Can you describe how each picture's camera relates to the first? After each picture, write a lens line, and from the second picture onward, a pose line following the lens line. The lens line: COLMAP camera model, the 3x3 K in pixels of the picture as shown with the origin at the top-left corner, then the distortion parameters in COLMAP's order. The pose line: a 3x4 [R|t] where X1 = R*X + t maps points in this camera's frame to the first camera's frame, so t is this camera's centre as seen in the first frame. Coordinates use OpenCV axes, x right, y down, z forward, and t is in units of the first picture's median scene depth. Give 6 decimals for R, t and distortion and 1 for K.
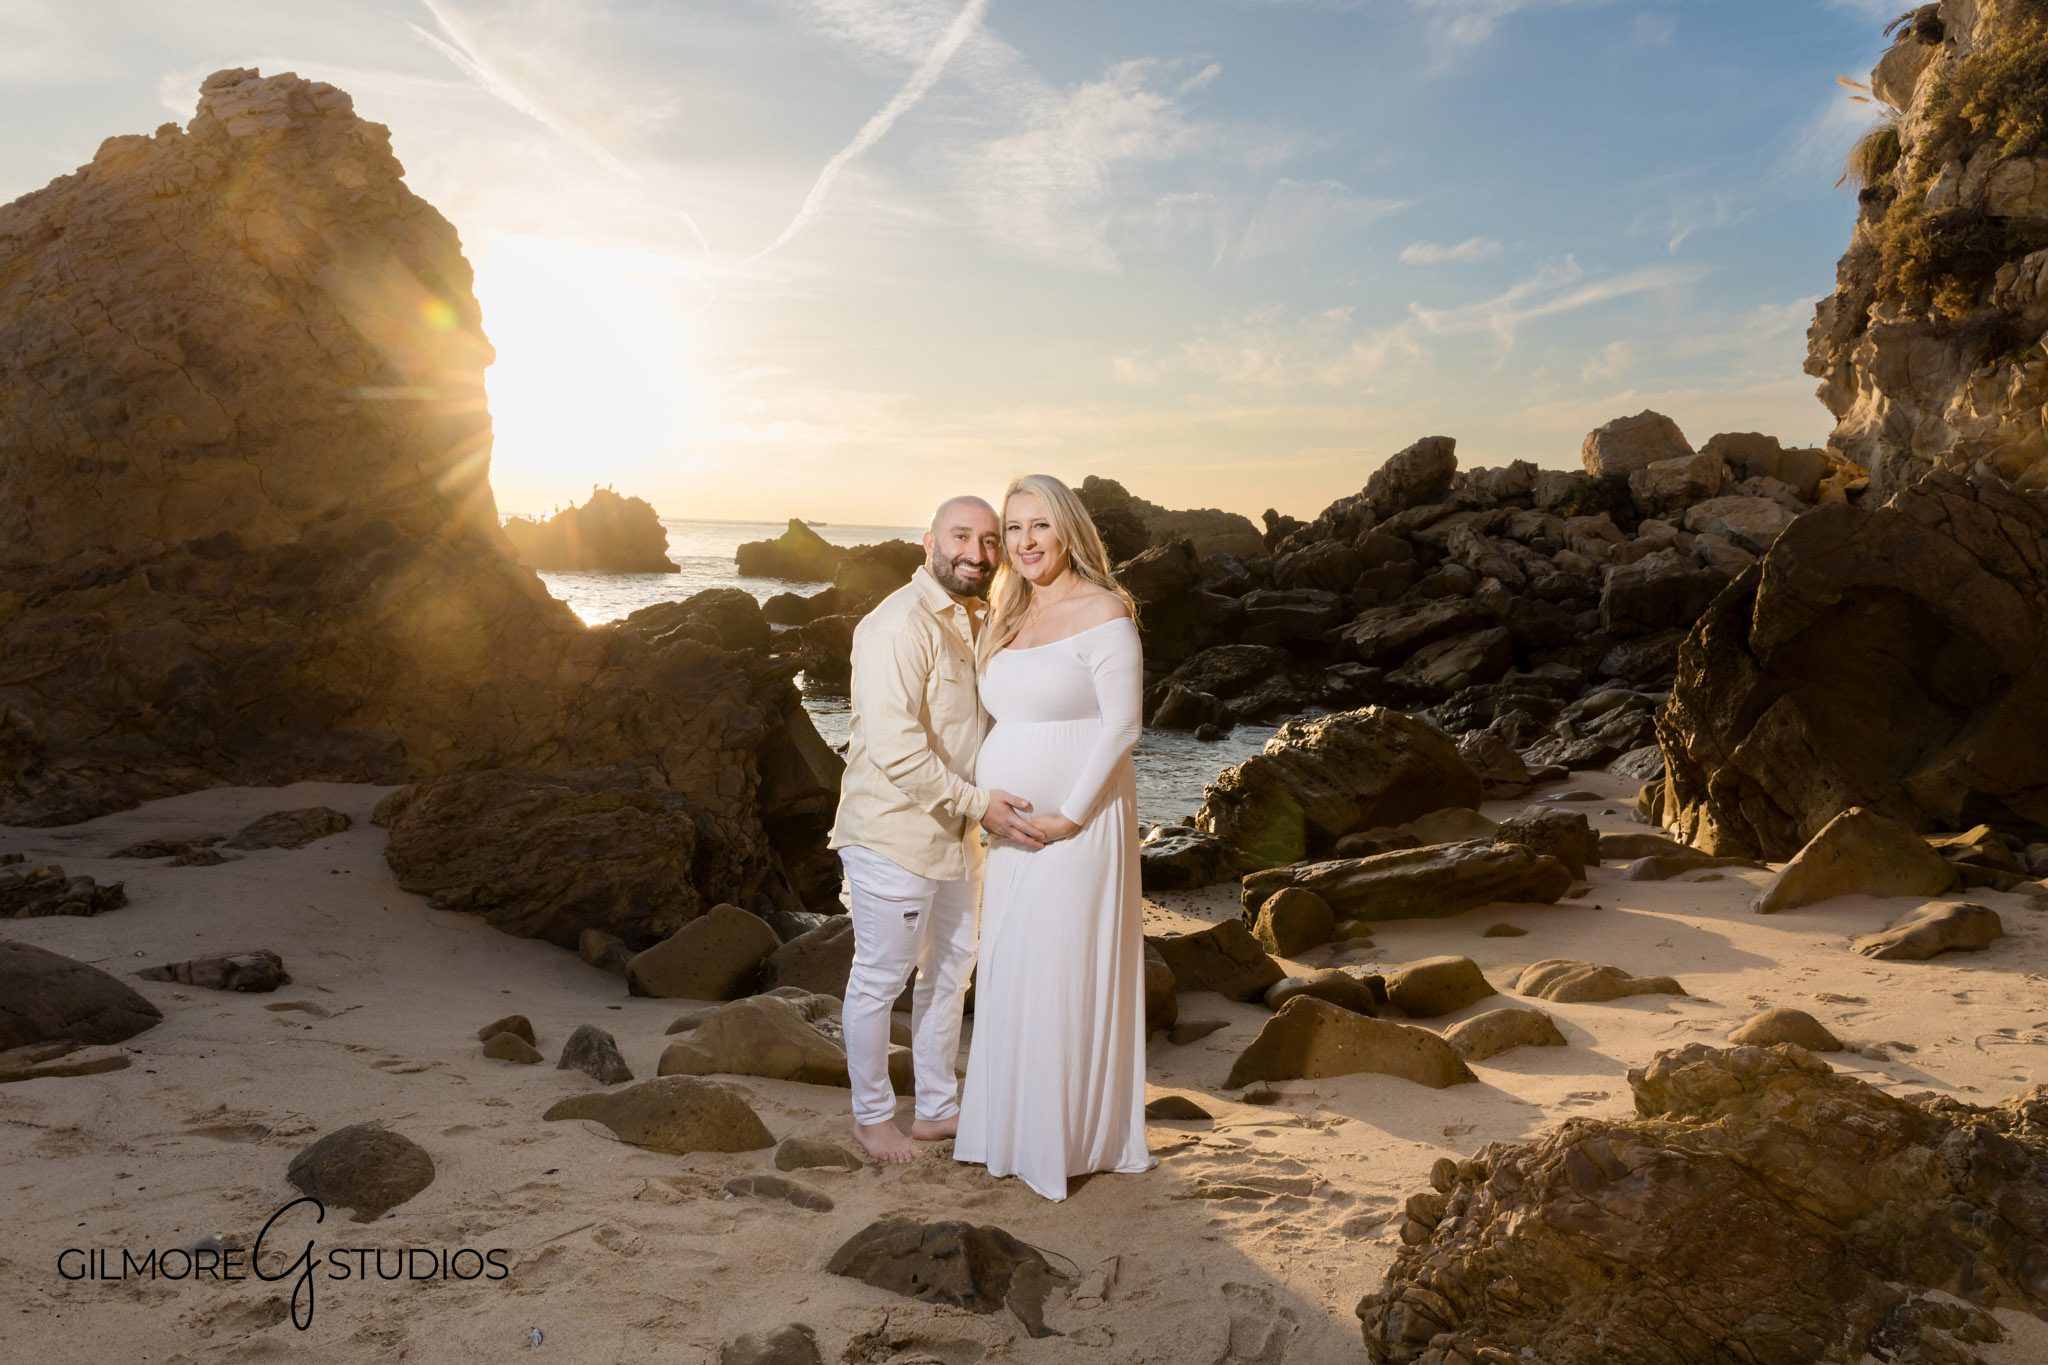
lens RADIAL K [[1380.3, 0, 1017.5], [0, 1380.3, 683.6], [0, 0, 1]] dist [-0.001143, 0.000920]
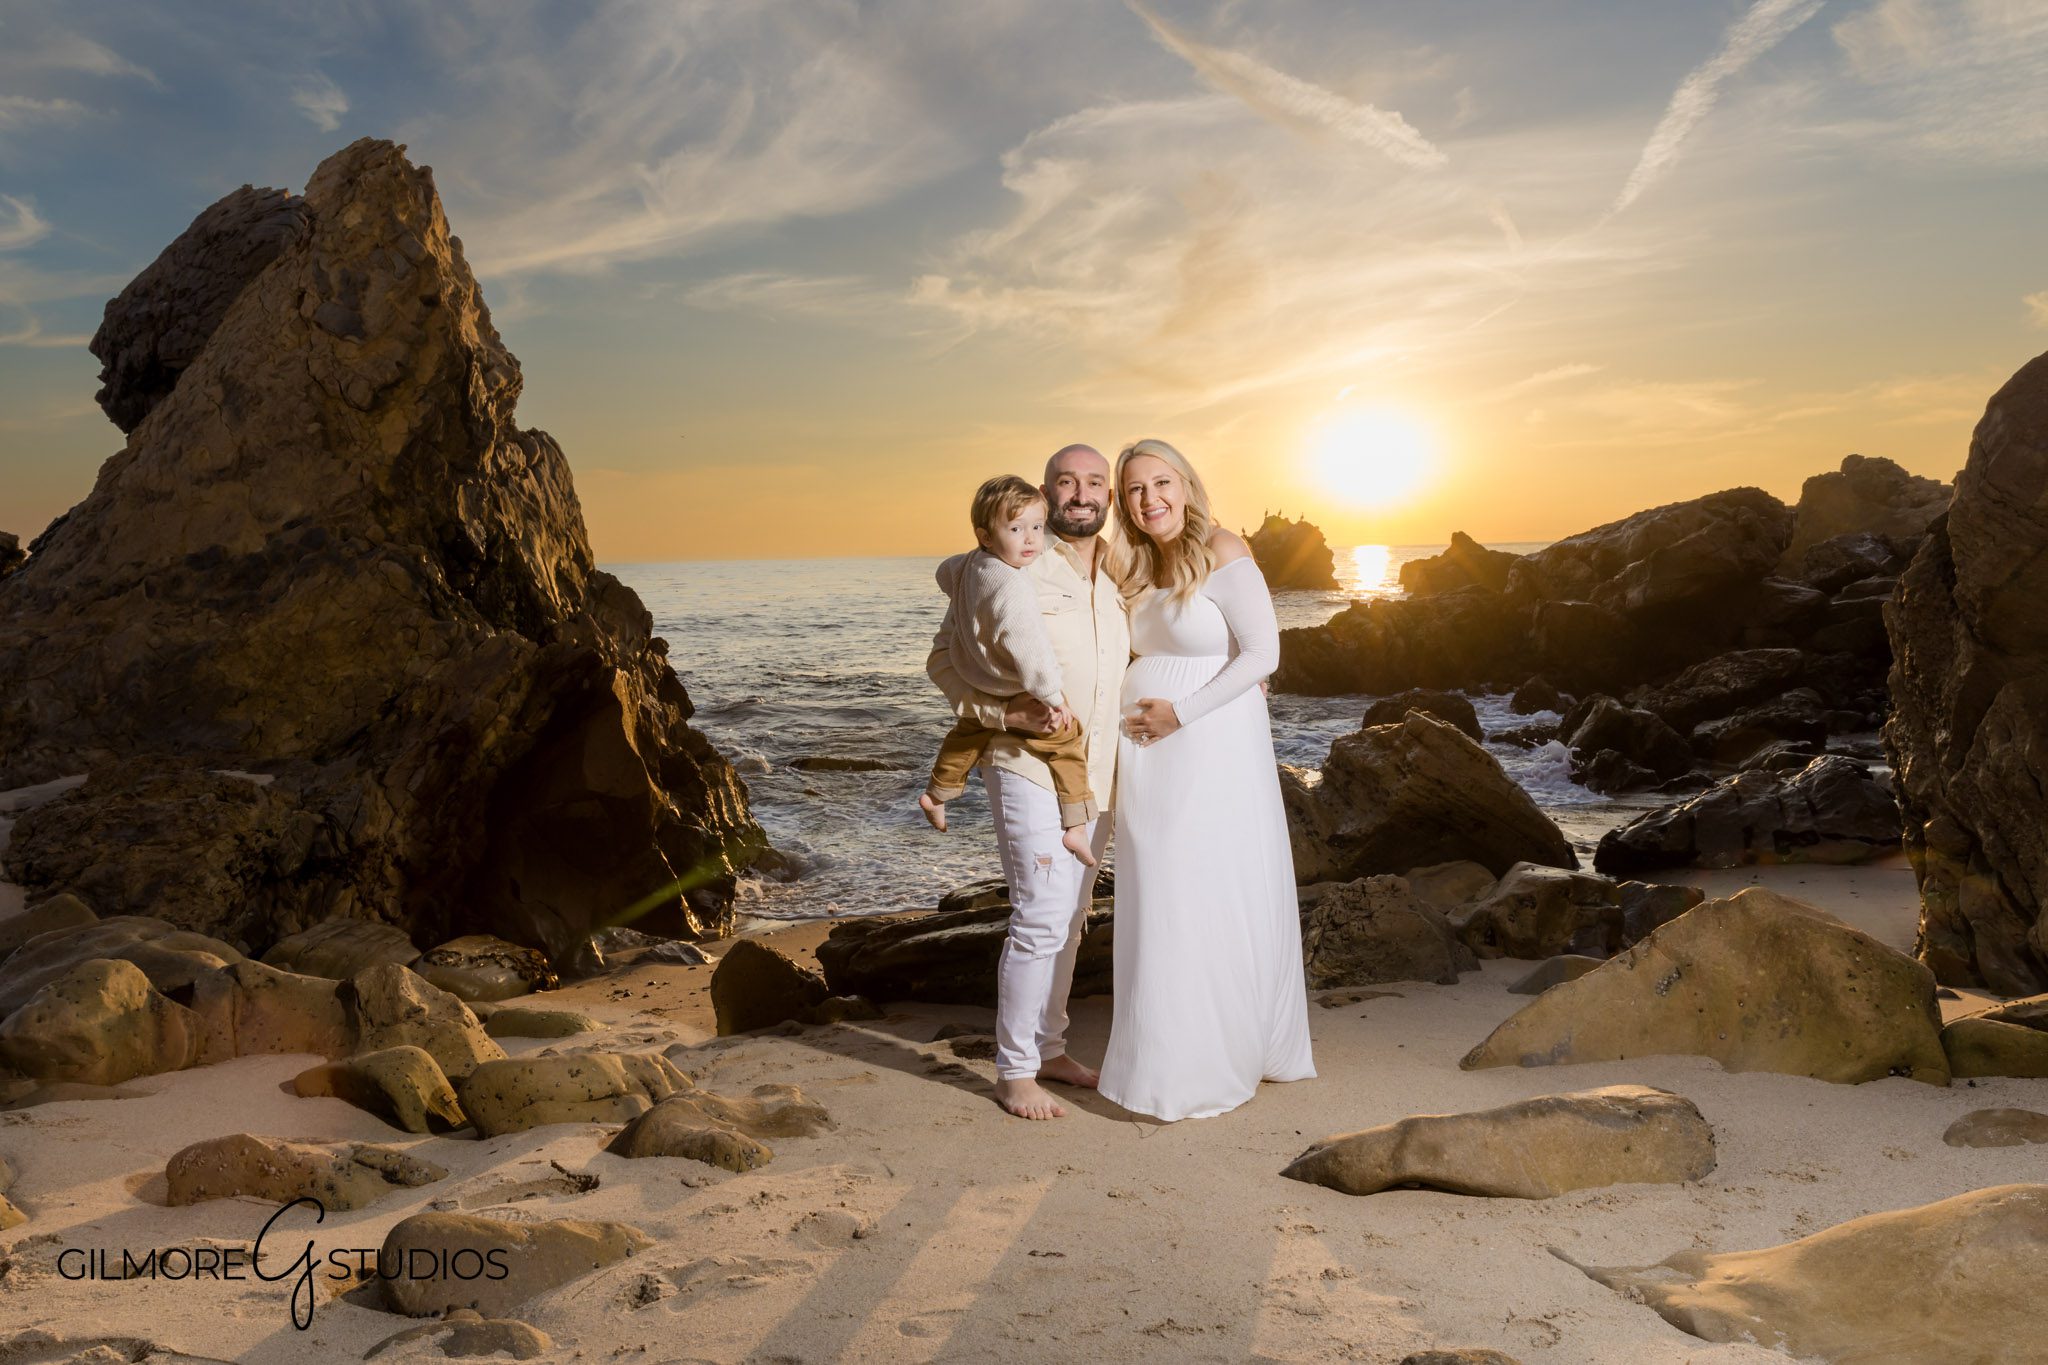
lens RADIAL K [[1407.6, 0, 1025.5], [0, 1407.6, 655.9], [0, 0, 1]] dist [0.001614, 0.003651]
pose [[0.846910, -0.017463, -0.531449, 0.490046], [-0.005358, 0.999130, -0.041369, 0.020462], [0.531709, 0.037883, 0.846079, 0.308468]]
